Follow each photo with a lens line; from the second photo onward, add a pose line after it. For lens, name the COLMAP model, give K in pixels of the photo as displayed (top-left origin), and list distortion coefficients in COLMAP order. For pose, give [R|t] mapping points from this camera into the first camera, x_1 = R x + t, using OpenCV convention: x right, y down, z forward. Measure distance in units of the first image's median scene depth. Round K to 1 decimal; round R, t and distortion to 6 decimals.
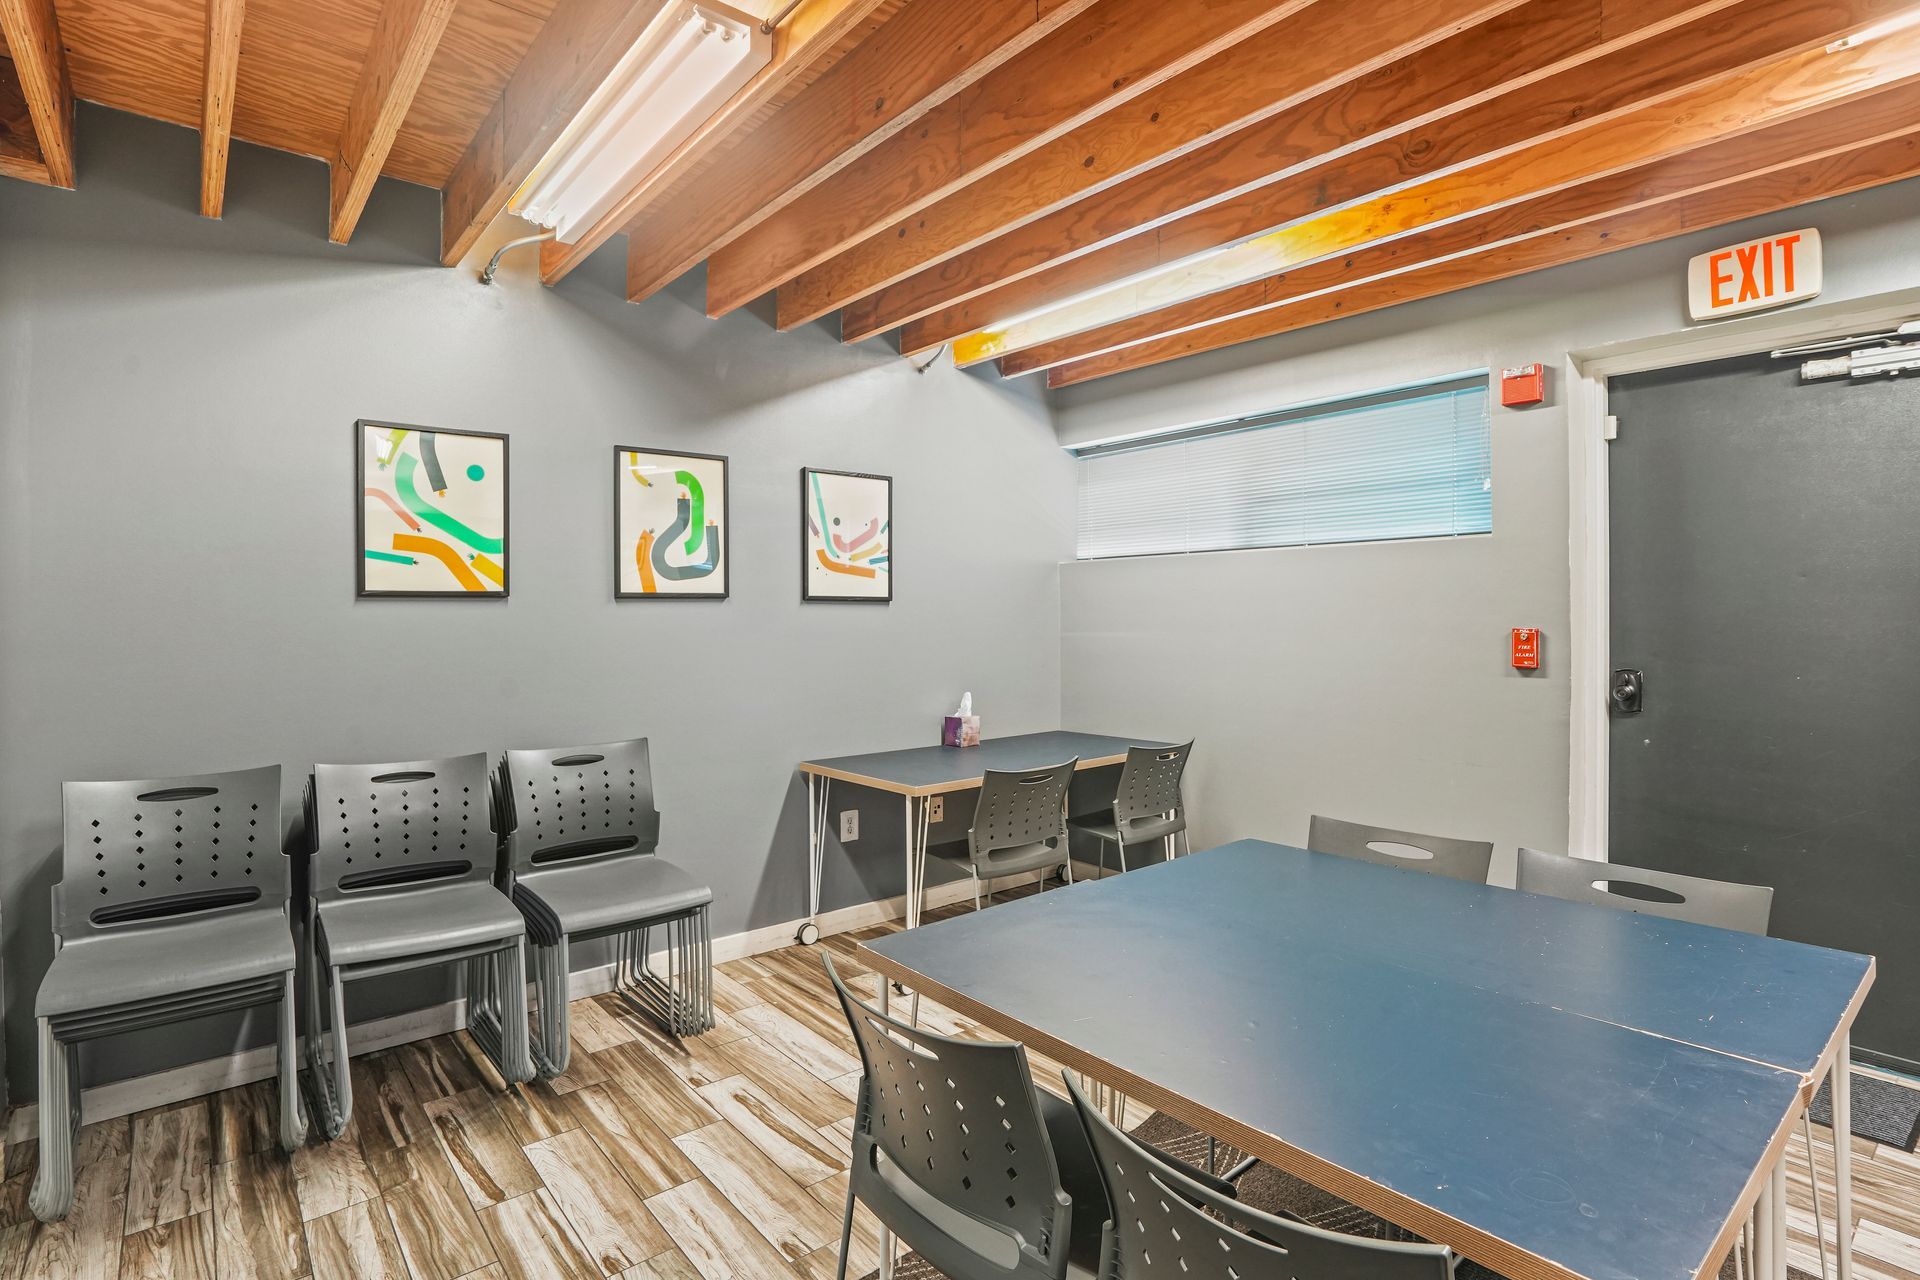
lens RADIAL K [[937.6, 0, 966.7], [0, 937.6, 632.0], [0, 0, 1]] dist [-0.053155, 0.022186]
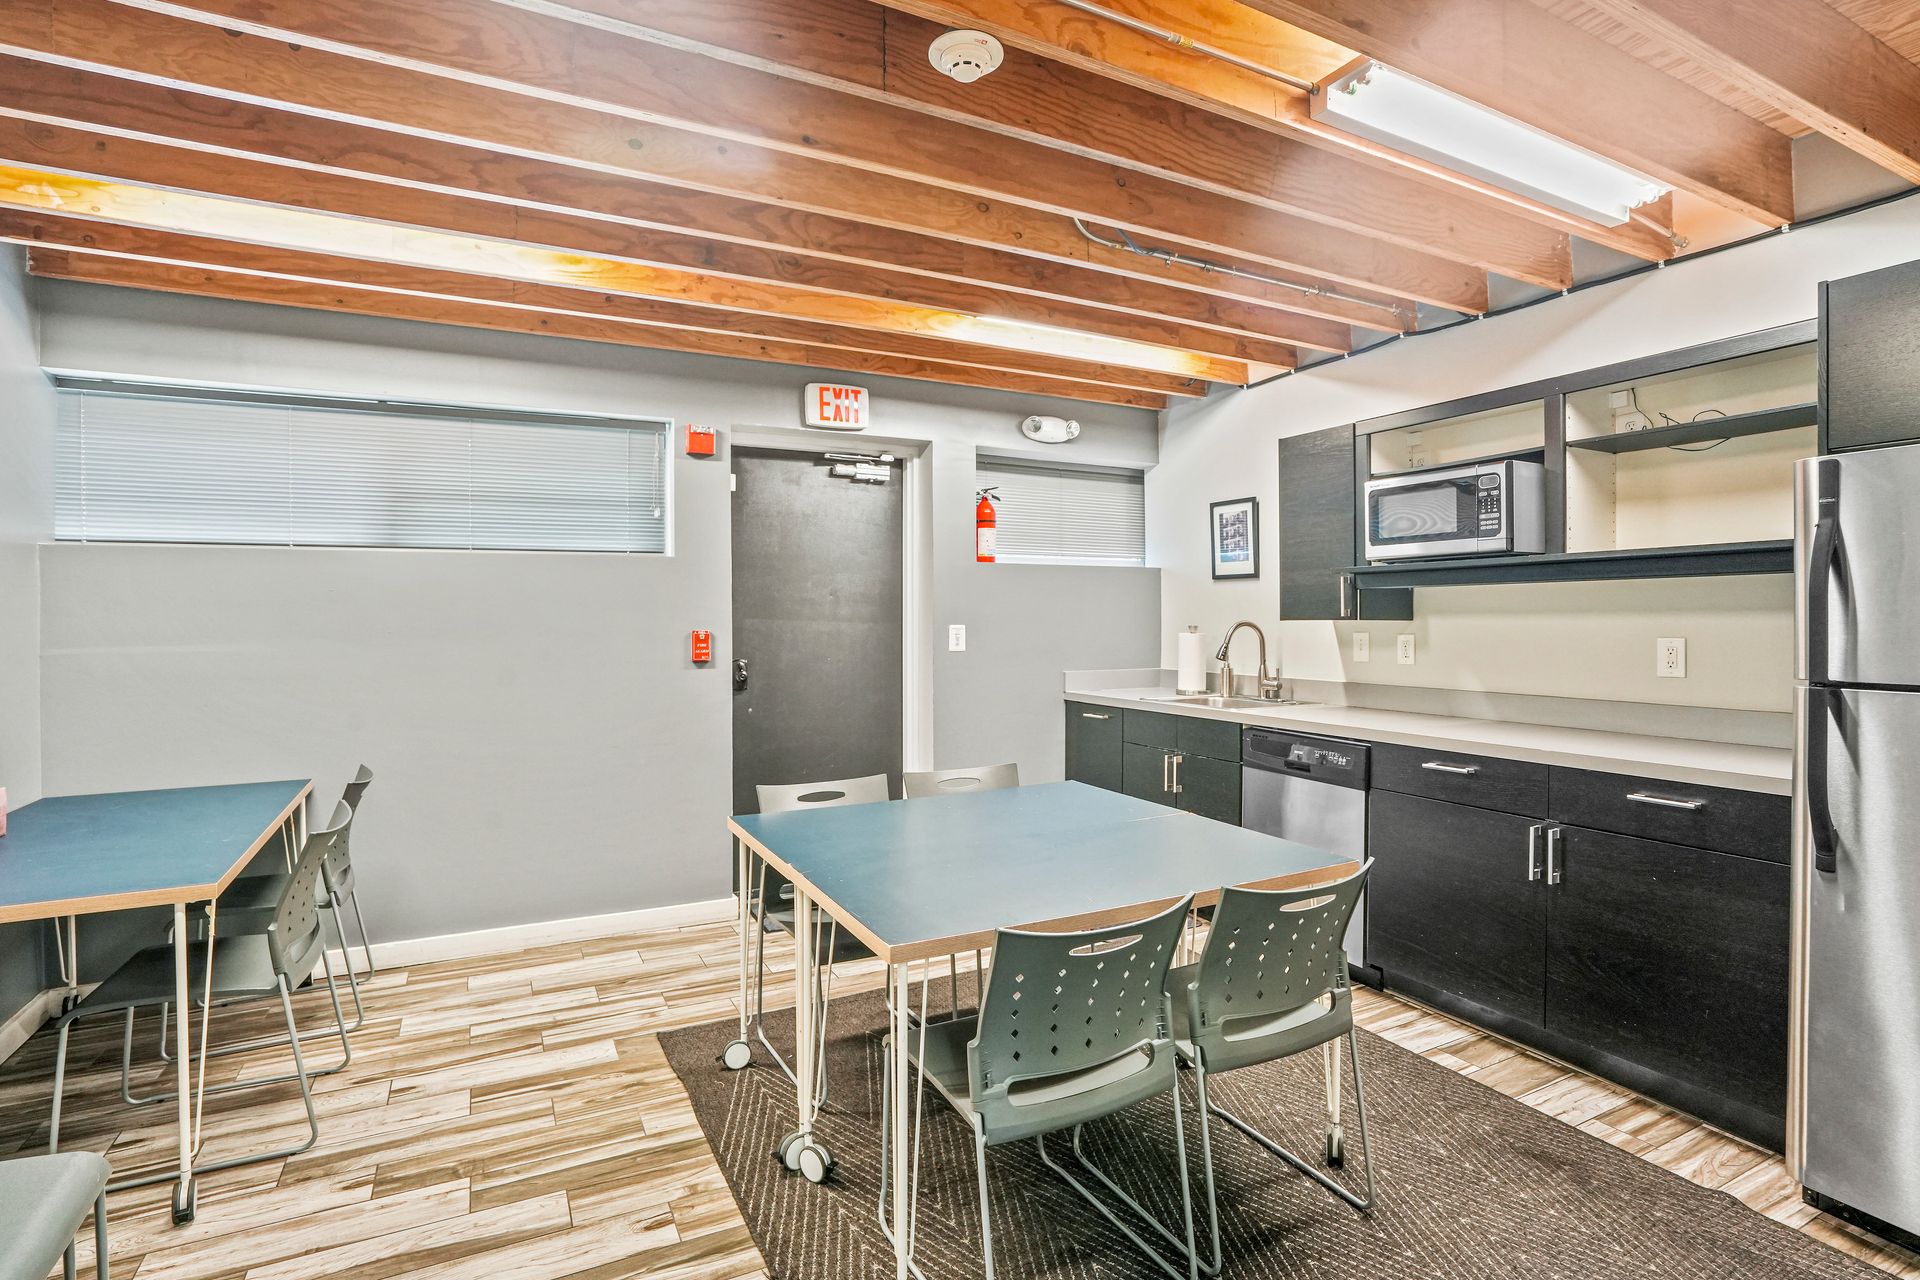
lens RADIAL K [[950.3, 0, 936.8], [0, 950.3, 632.0], [0, 0, 1]] dist [-0.049165, 0.025095]
pose [[0.250612, 0.000294, 0.968088, -0.585988], [0.026965, 0.999610, -0.007284, 0.016837], [-0.967712, 0.027930, 0.250506, 0.358967]]
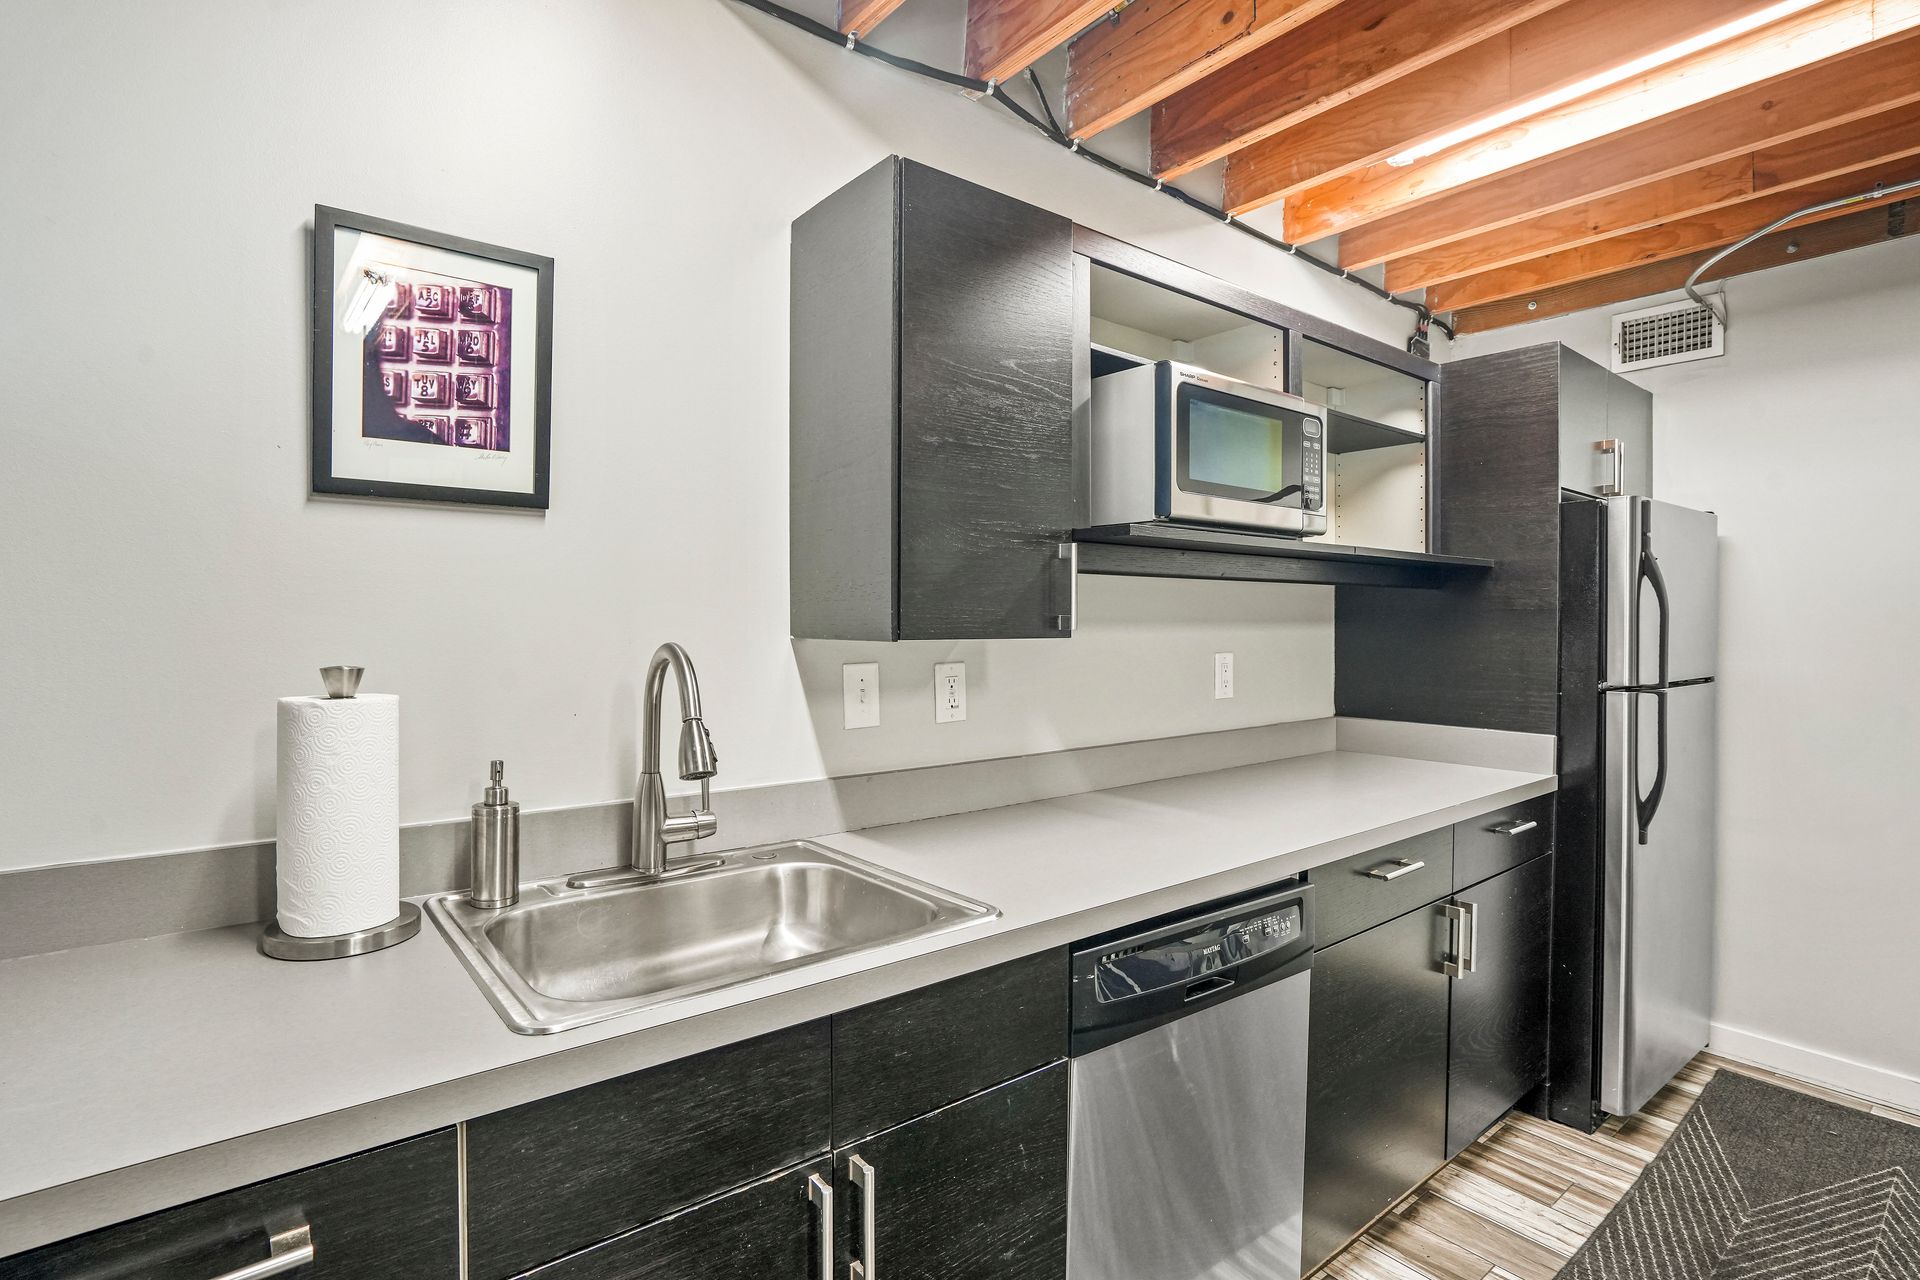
lens RADIAL K [[950.3, 0, 936.8], [0, 950.3, 632.0], [0, 0, 1]] dist [-0.049165, 0.025095]
pose [[-0.999267, 0.011273, 0.036581, -0.151679], [0.012757, 0.999095, 0.040585, 0.004842], [-0.036090, 0.041021, -0.998506, 0.474971]]
